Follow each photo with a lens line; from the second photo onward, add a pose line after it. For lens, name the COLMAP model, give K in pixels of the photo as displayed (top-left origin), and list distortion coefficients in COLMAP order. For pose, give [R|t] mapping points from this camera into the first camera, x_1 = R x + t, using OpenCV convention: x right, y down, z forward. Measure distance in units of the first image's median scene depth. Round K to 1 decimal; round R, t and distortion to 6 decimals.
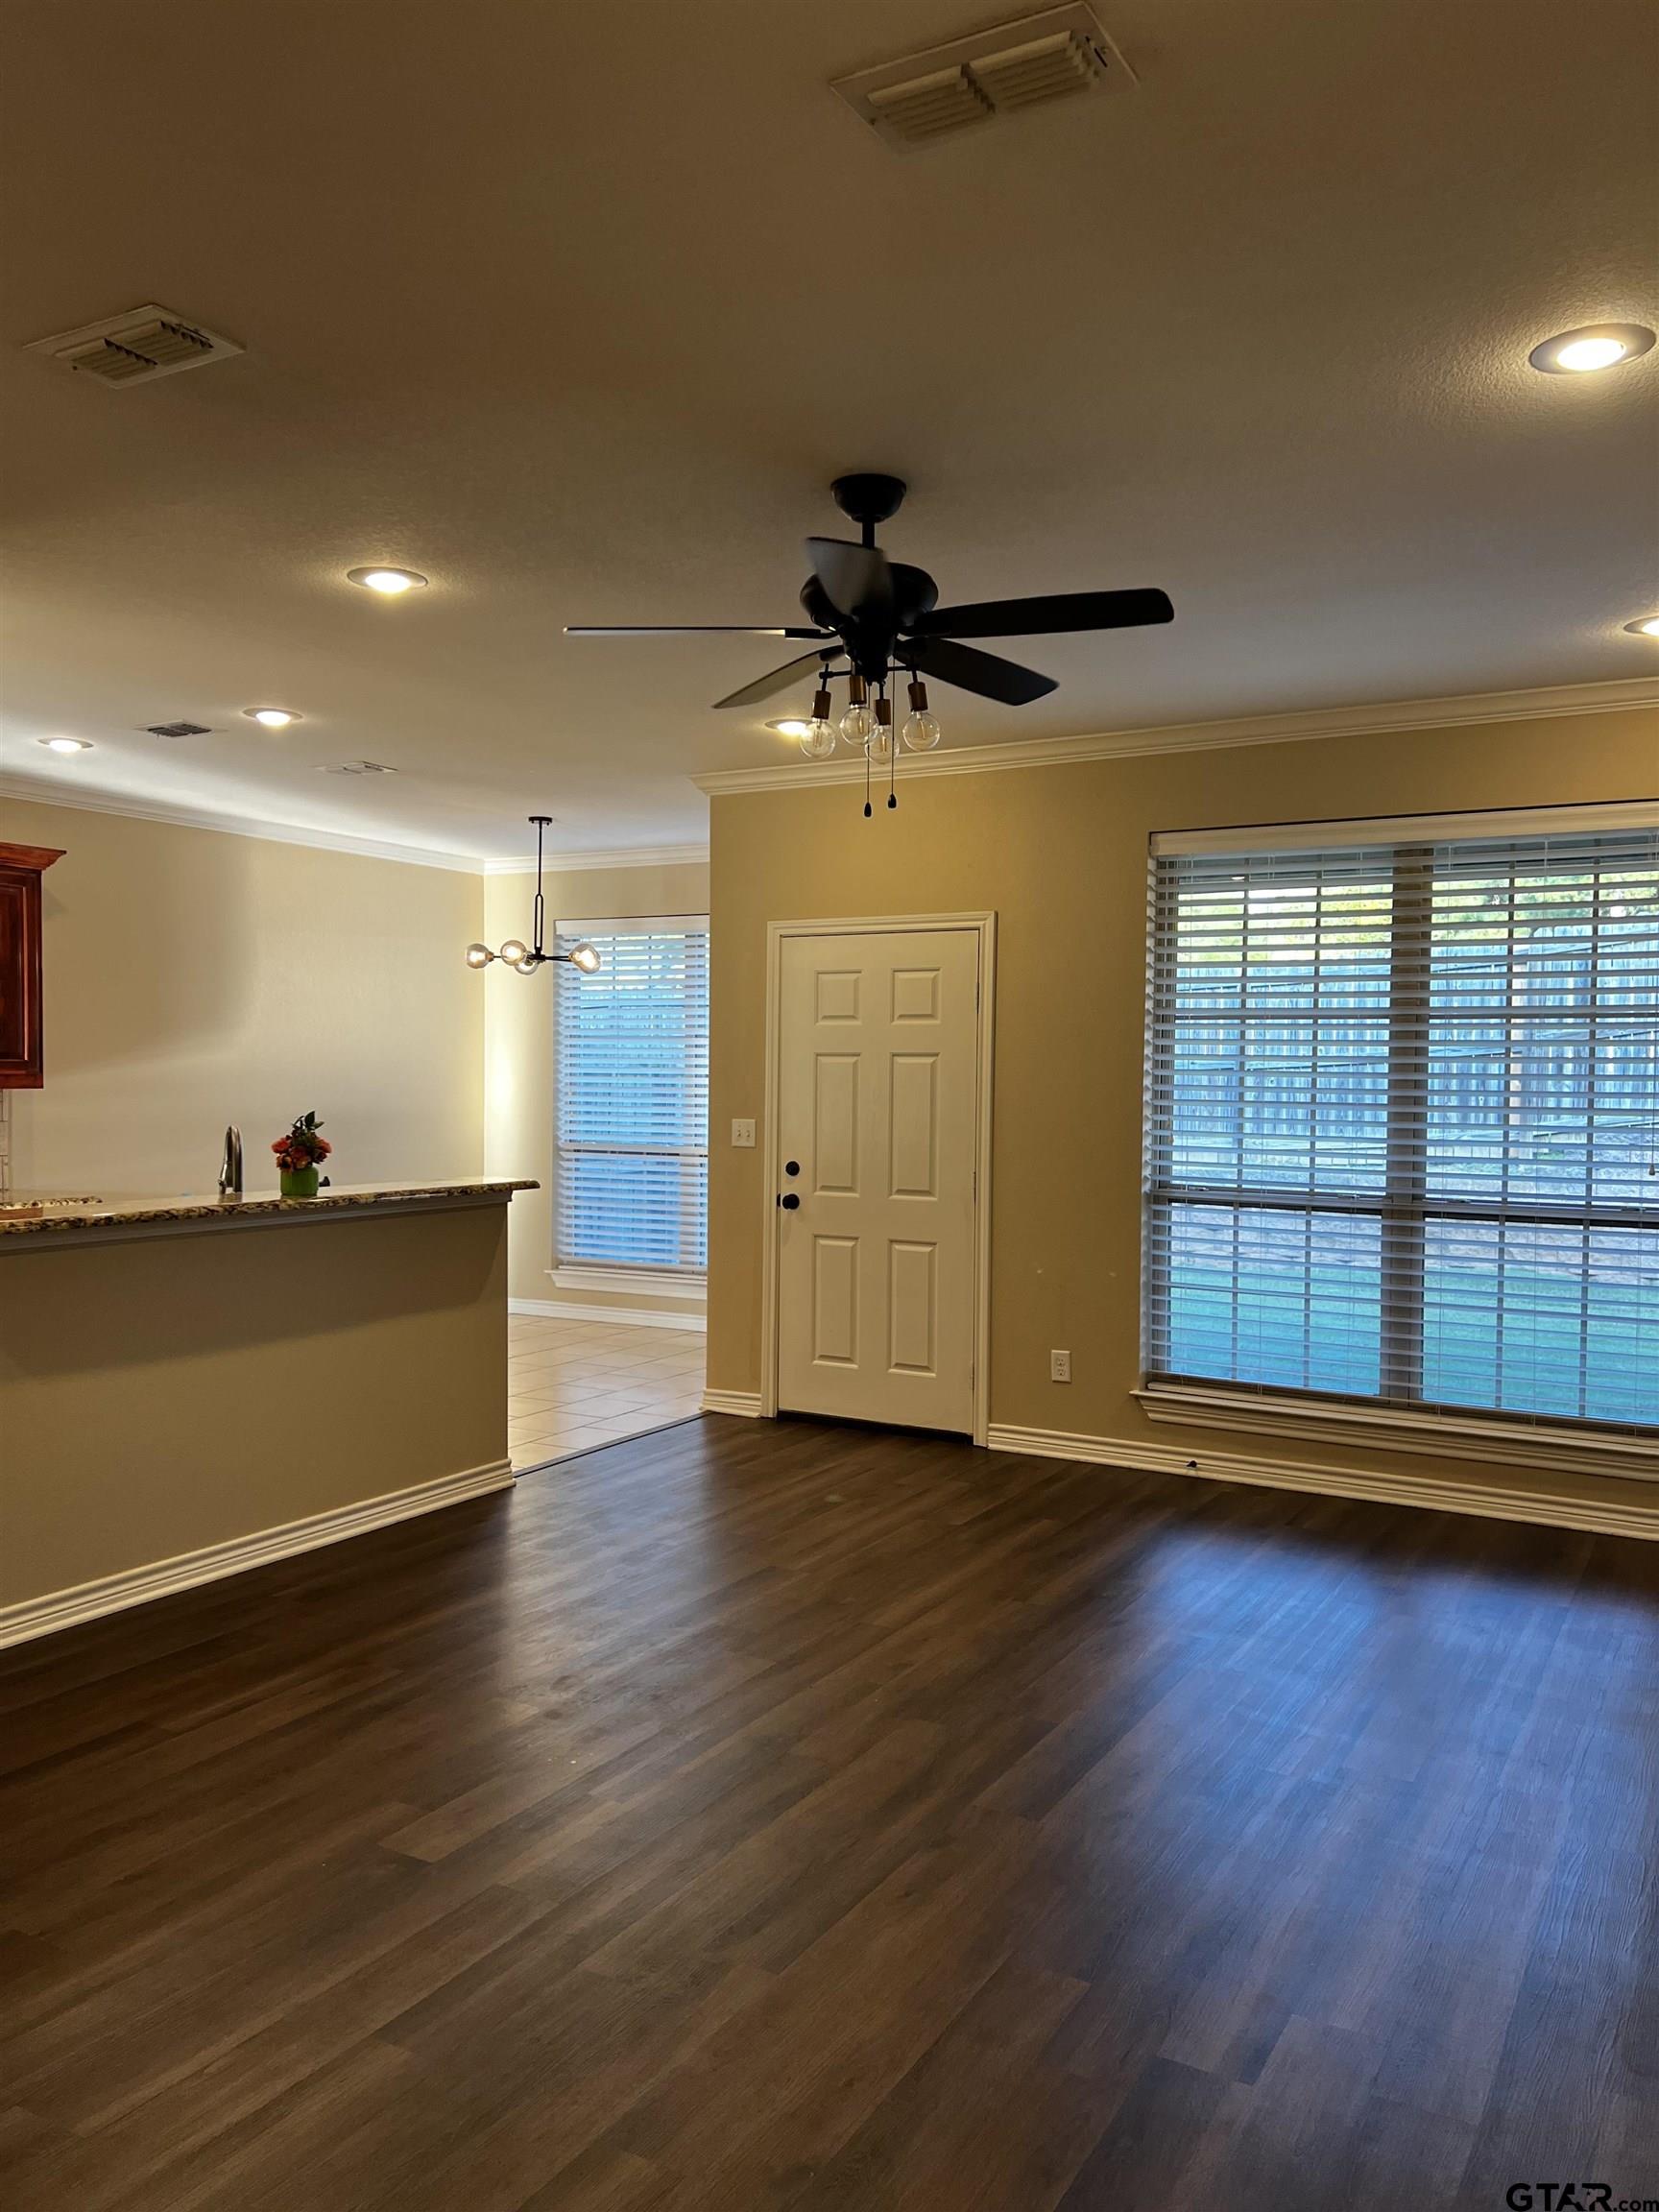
lens RADIAL K [[1656.6, 0, 825.2], [0, 1656.6, 1128.3], [0, 0, 1]] dist [0.060457, -0.069147]
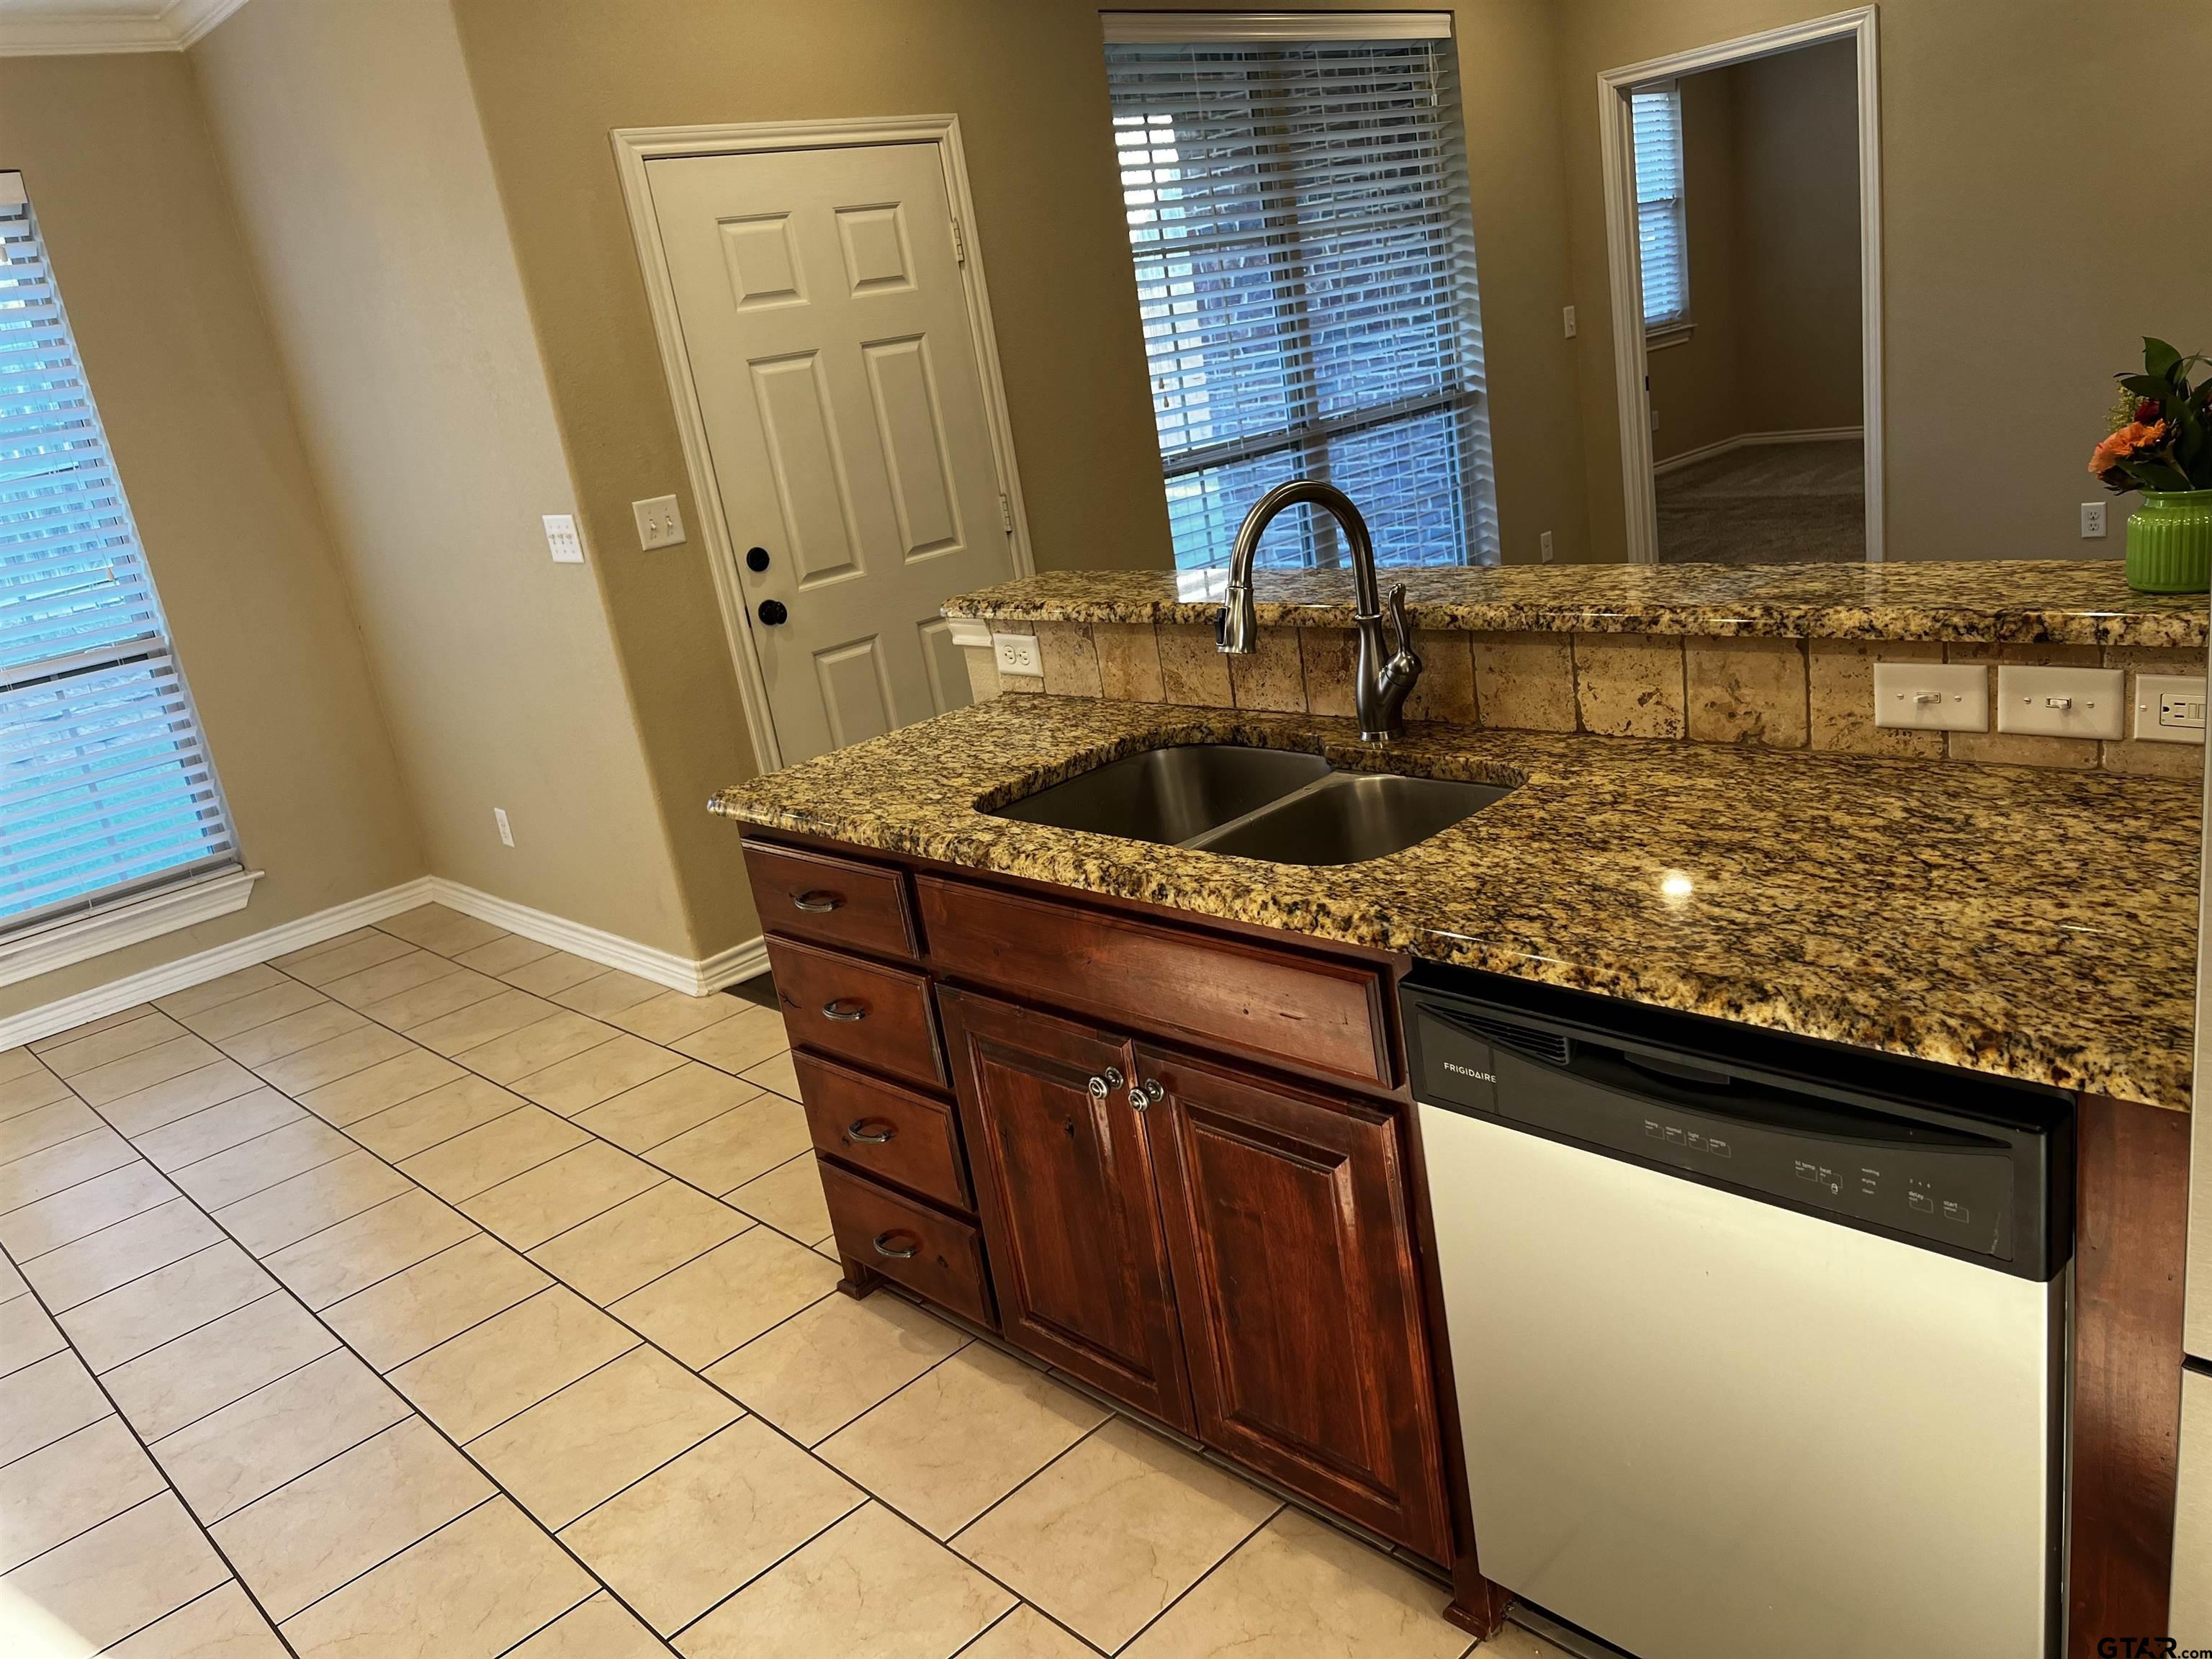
lens RADIAL K [[1656.6, 0, 1105.5], [0, 1656.6, 840.6], [0, 0, 1]] dist [0.060457, -0.069147]
pose [[0.291660, -0.338283, 0.894706, -0.897377], [0.191688, 0.937070, 0.291814, -0.053144], [-0.937118, 0.086394, 0.338151, 1.060994]]
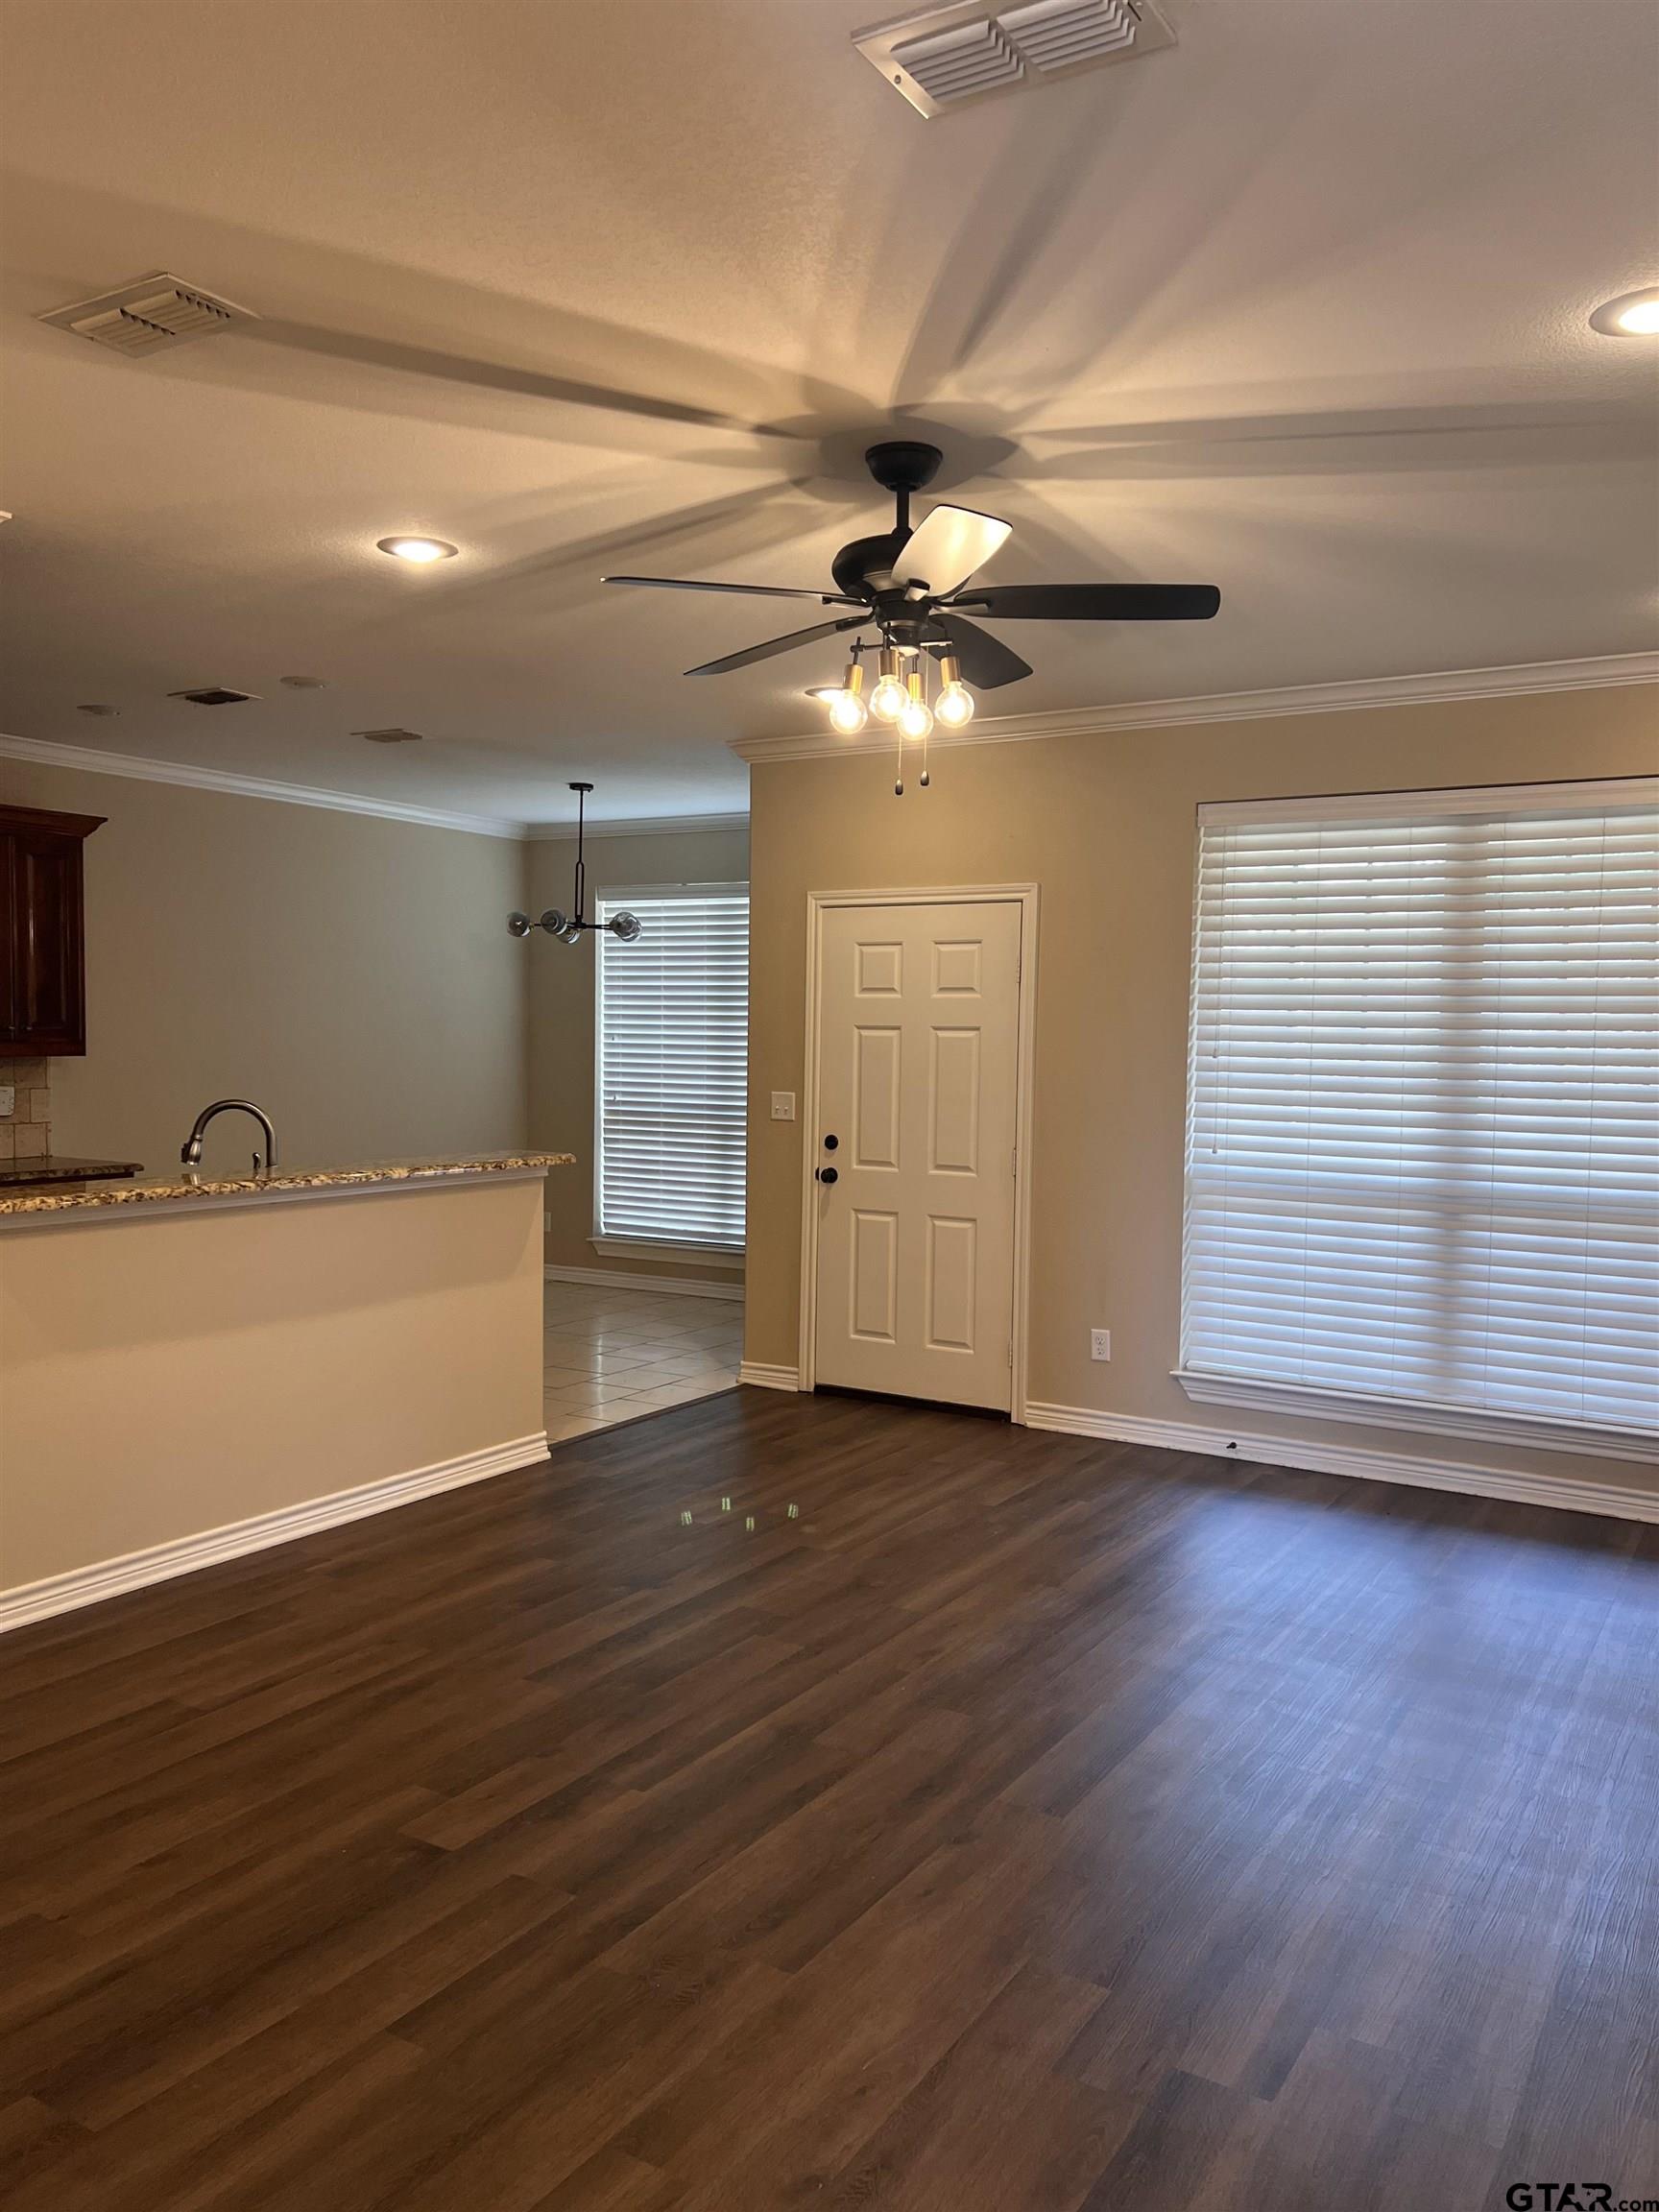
lens RADIAL K [[1656.6, 0, 834.5], [0, 1656.6, 1127.4], [0, 0, 1]] dist [0.060457, -0.069147]
pose [[0.999663, 0.007203, -0.024920, 0.010339], [-0.006629, 0.999713, 0.023035, -0.011578], [0.025079, -0.022862, 0.999424, 0.013204]]
